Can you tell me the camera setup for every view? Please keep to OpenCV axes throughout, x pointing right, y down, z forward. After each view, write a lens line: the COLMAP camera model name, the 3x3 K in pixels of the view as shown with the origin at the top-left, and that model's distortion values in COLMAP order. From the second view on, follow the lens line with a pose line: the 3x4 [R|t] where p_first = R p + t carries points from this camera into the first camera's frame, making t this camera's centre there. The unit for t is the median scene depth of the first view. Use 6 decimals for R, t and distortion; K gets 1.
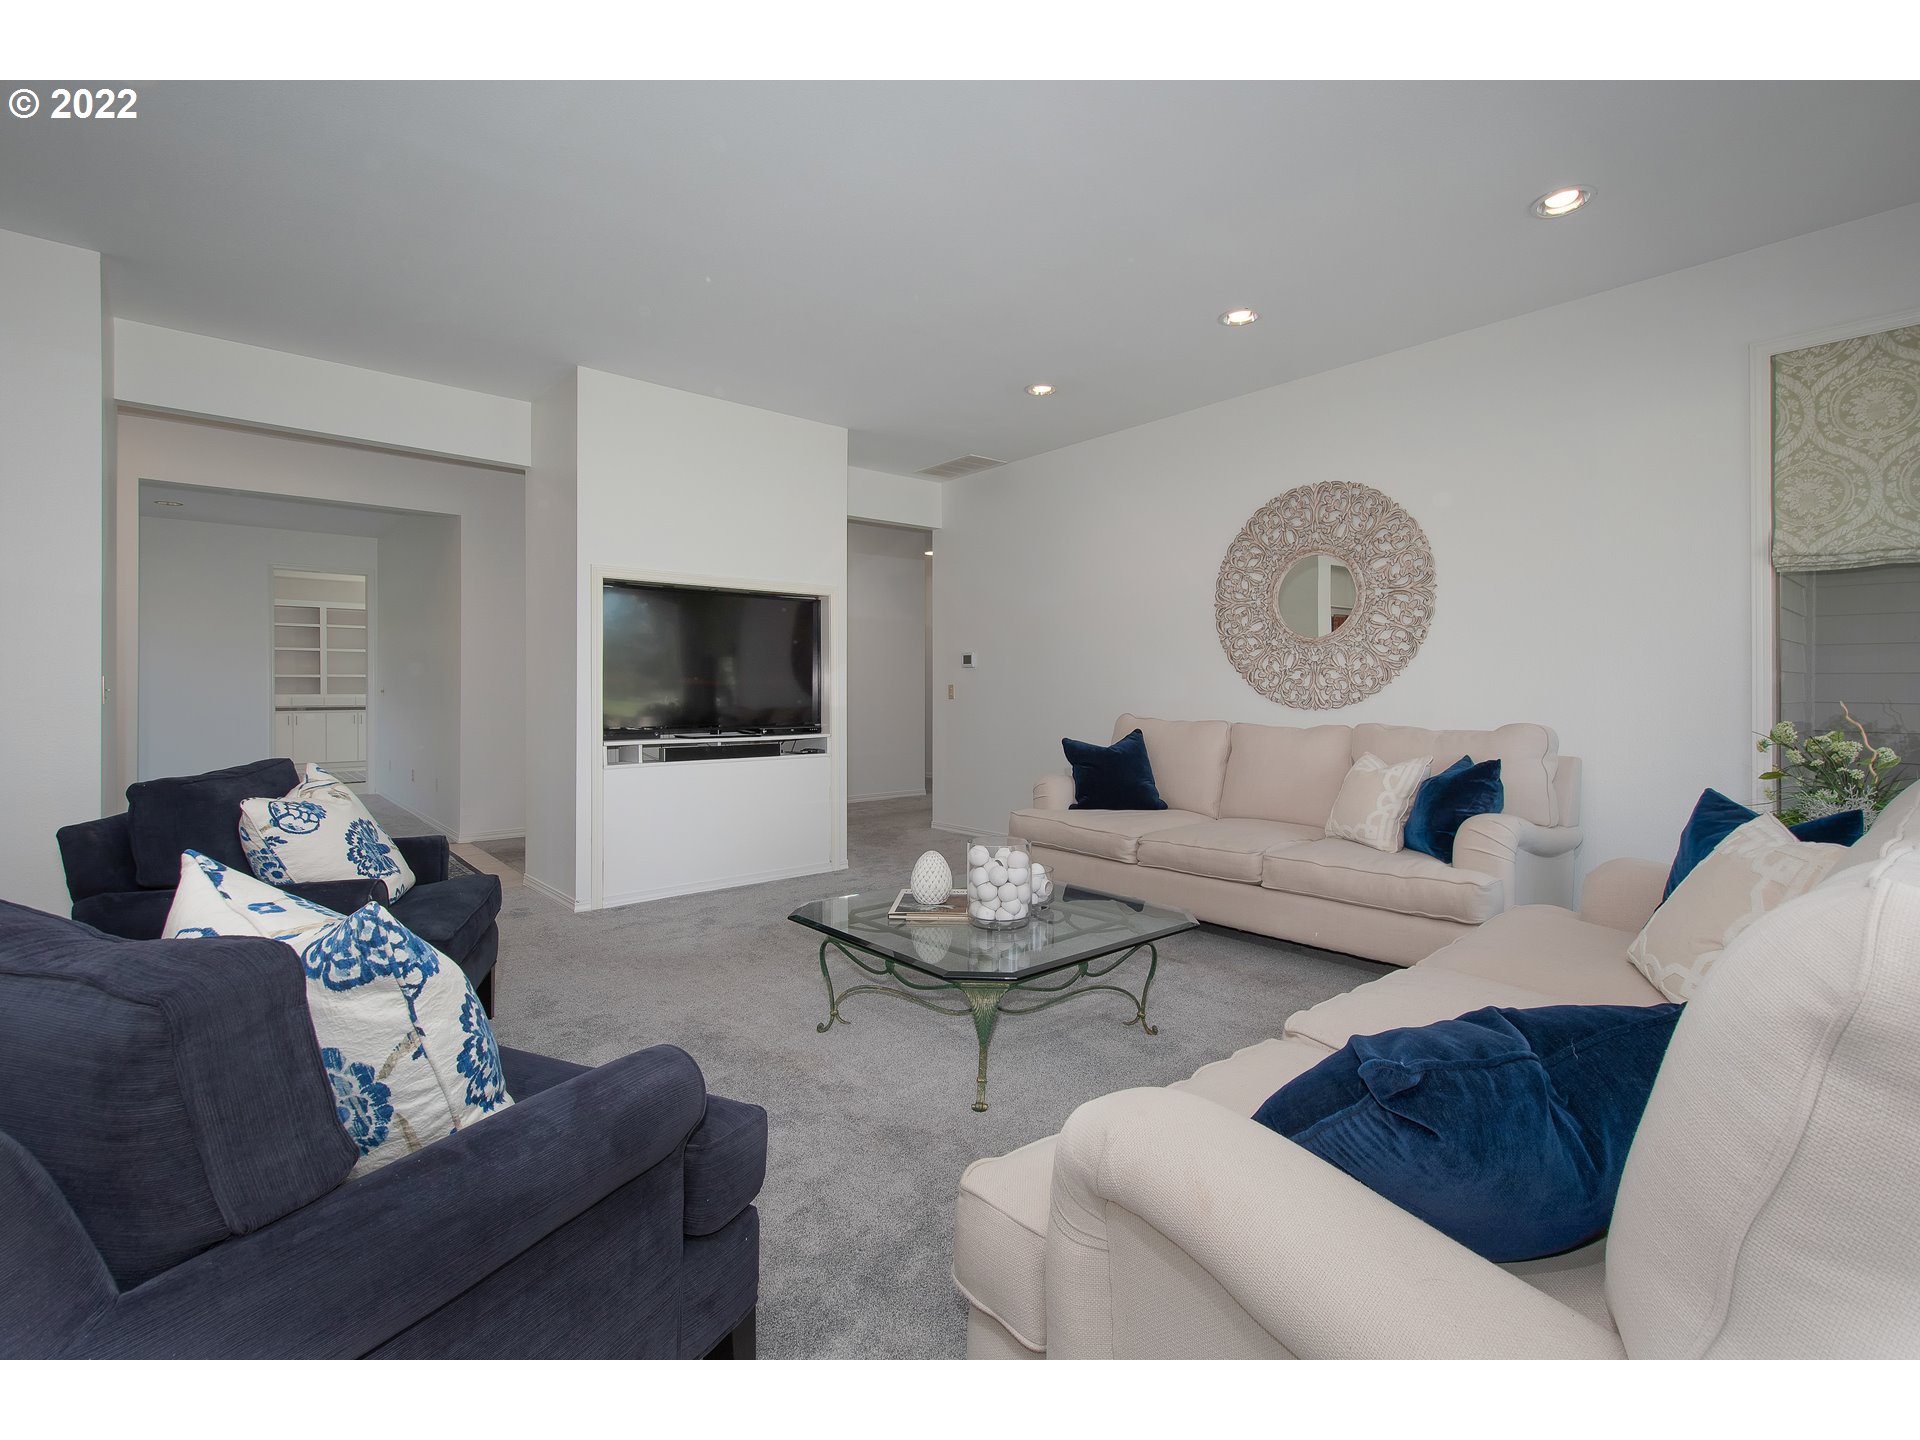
lens RADIAL K [[881.8, 0, 960.4], [0, 881.8, 704.7], [0, 0, 1]] dist [-0.011153, -0.000739]
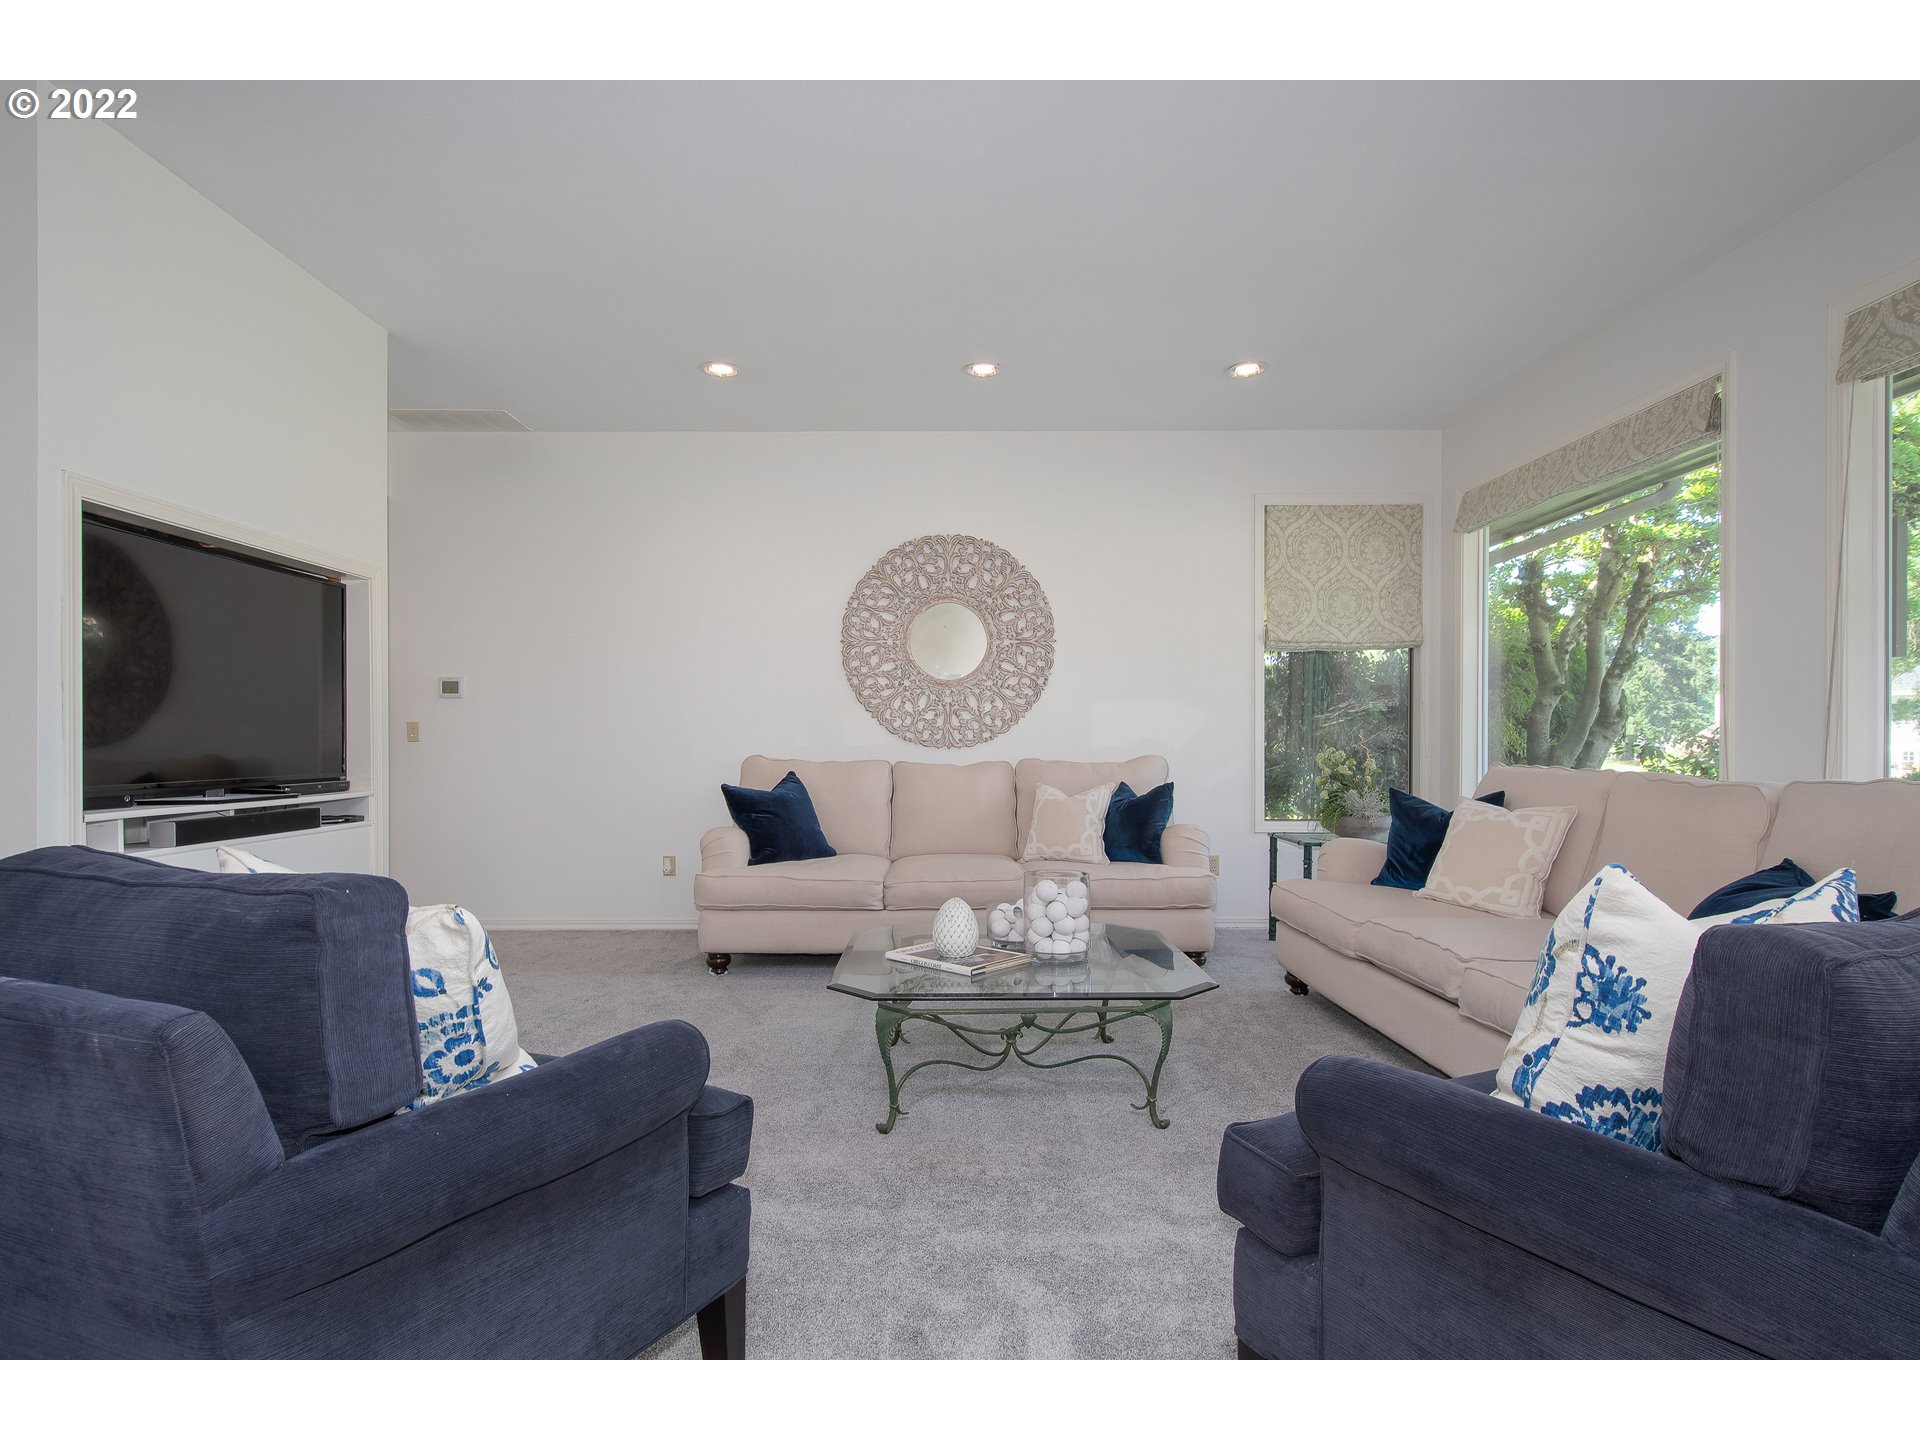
lens RADIAL K [[1022.8, 0, 957.3], [0, 1022.8, 737.8], [0, 0, 1]] dist [0.029645, 0.000259]
pose [[0.635672, 0.005821, 0.771938, -0.544955], [0.012176, 0.999772, -0.017566, 0.014787], [-0.771864, 0.020566, 0.635456, 0.216152]]
